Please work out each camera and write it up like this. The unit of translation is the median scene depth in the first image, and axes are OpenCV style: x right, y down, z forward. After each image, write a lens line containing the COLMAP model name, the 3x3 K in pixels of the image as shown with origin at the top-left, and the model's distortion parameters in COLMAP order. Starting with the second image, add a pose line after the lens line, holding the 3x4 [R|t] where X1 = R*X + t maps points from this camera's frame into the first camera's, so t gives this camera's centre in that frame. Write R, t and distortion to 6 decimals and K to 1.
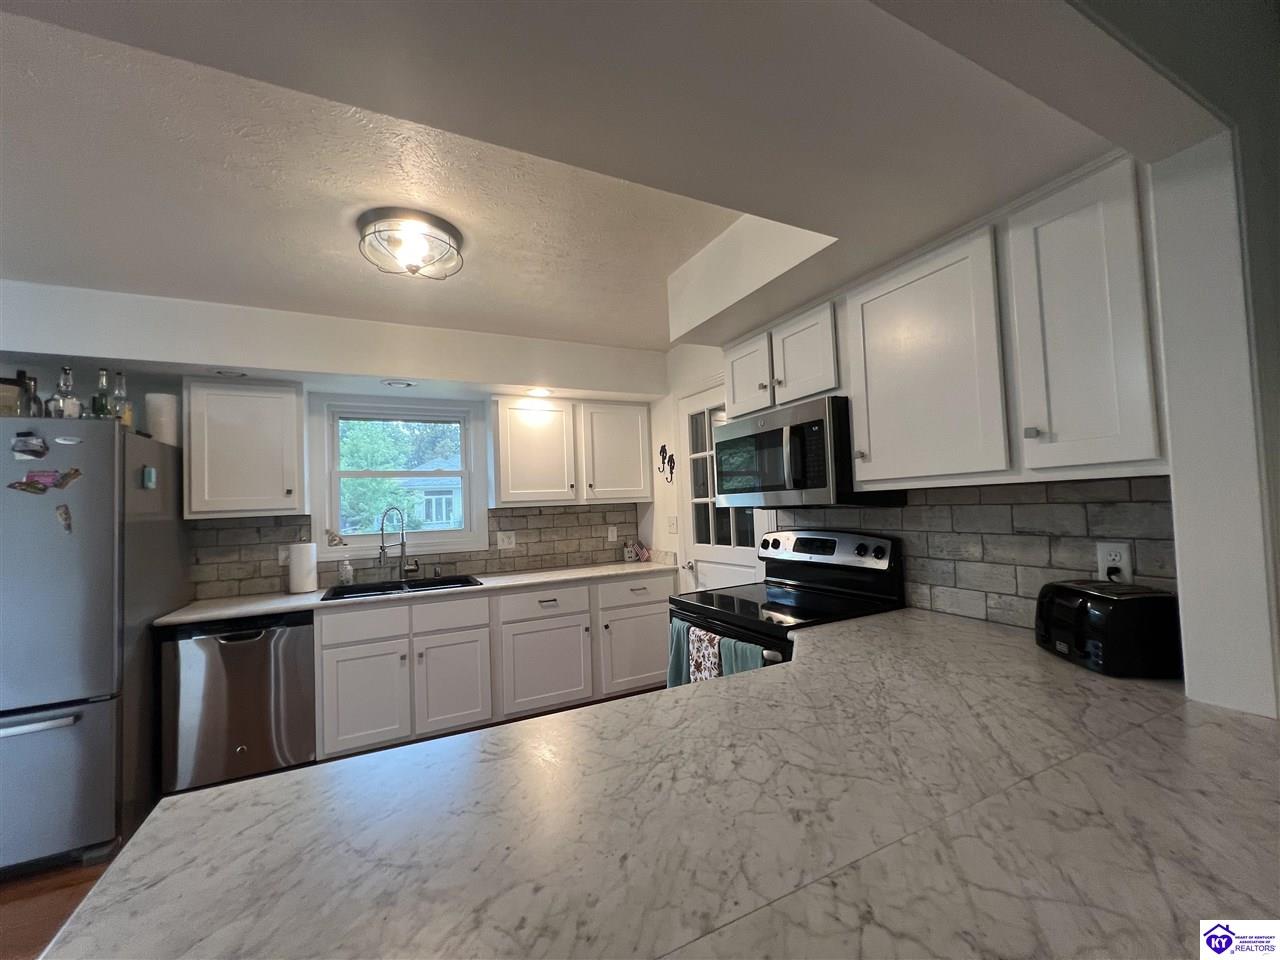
lens RADIAL K [[515.8, 0, 642.2], [0, 515.8, 484.3], [0, 0, 1]] dist [-0.005683, 0.001629]
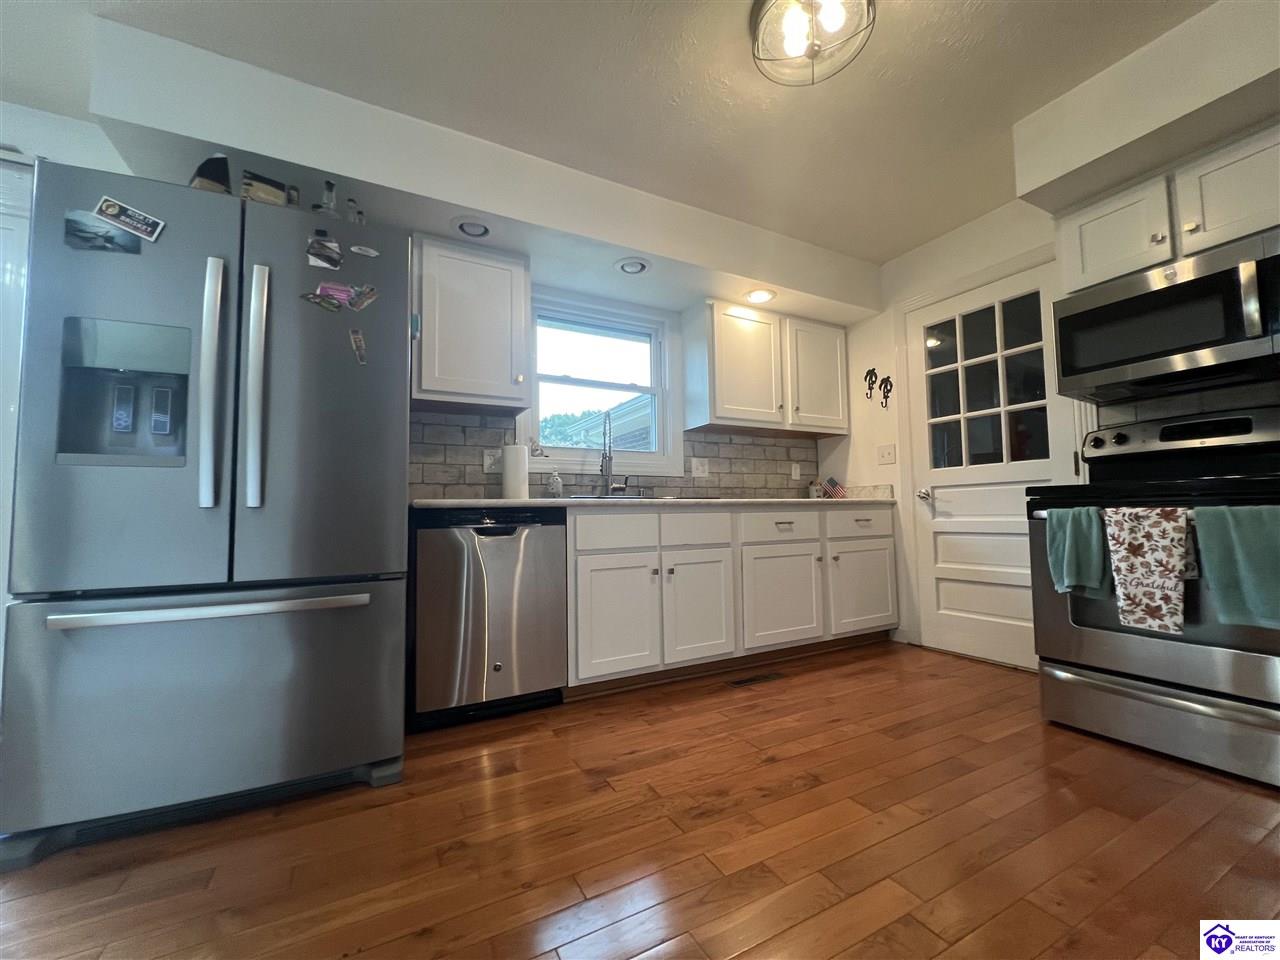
lens RADIAL K [[515.8, 0, 642.3], [0, 515.8, 483.6], [0, 0, 1]] dist [-0.005683, 0.001629]
pose [[0.999401, 0.025697, 0.023168, -0.466305], [-0.025282, 0.999518, -0.018036, 0.188177], [-0.023620, 0.017440, 0.999569, 0.130722]]
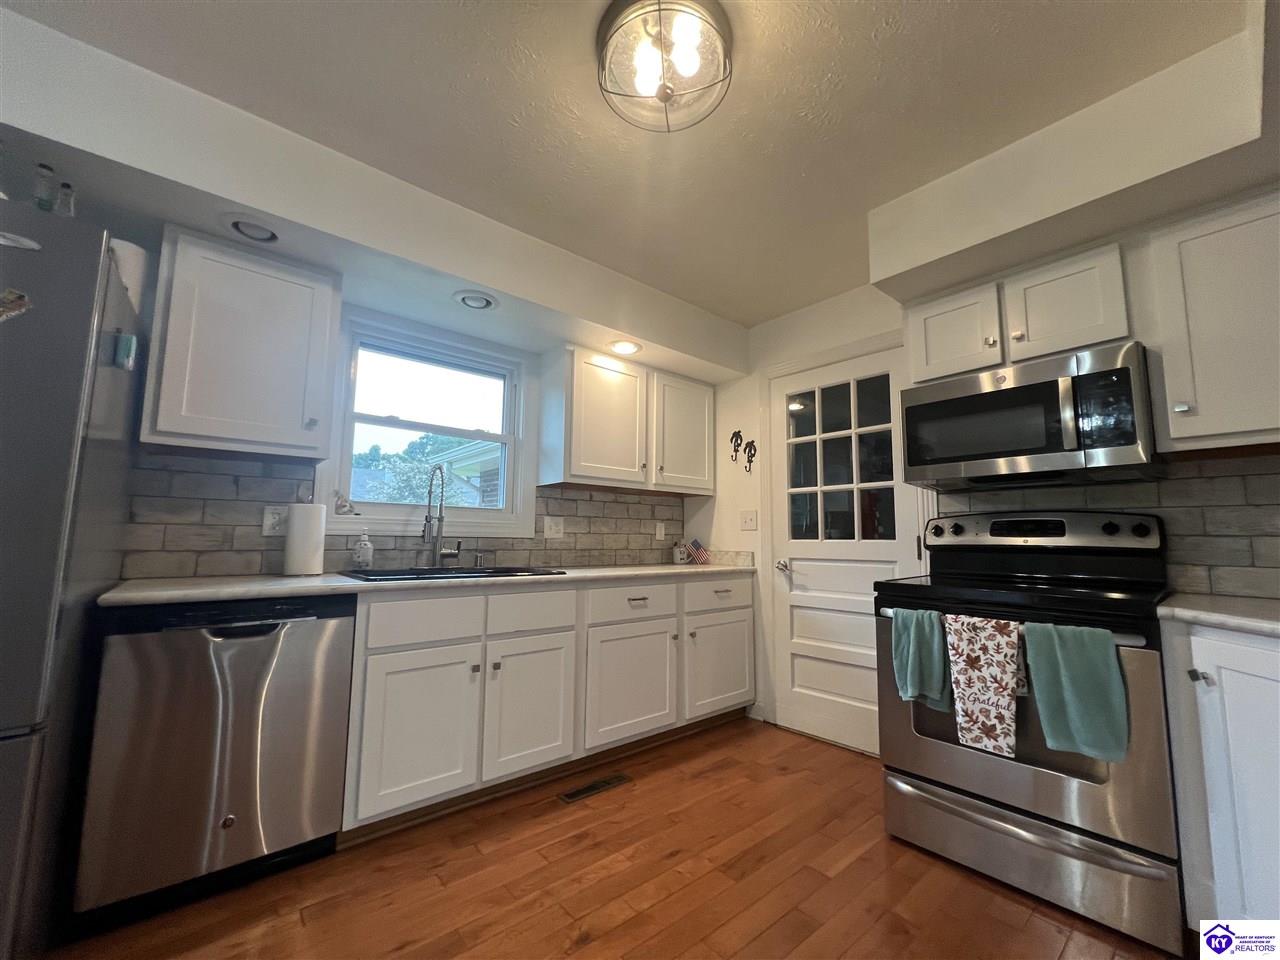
lens RADIAL K [[515.8, 0, 643.6], [0, 515.8, 483.6], [0, 0, 1]] dist [-0.005683, 0.001629]
pose [[0.969373, 0.076538, 0.233361, -0.389563], [-0.059810, 0.995162, -0.077949, 0.114811], [-0.238198, 0.061604, 0.969261, 0.226011]]
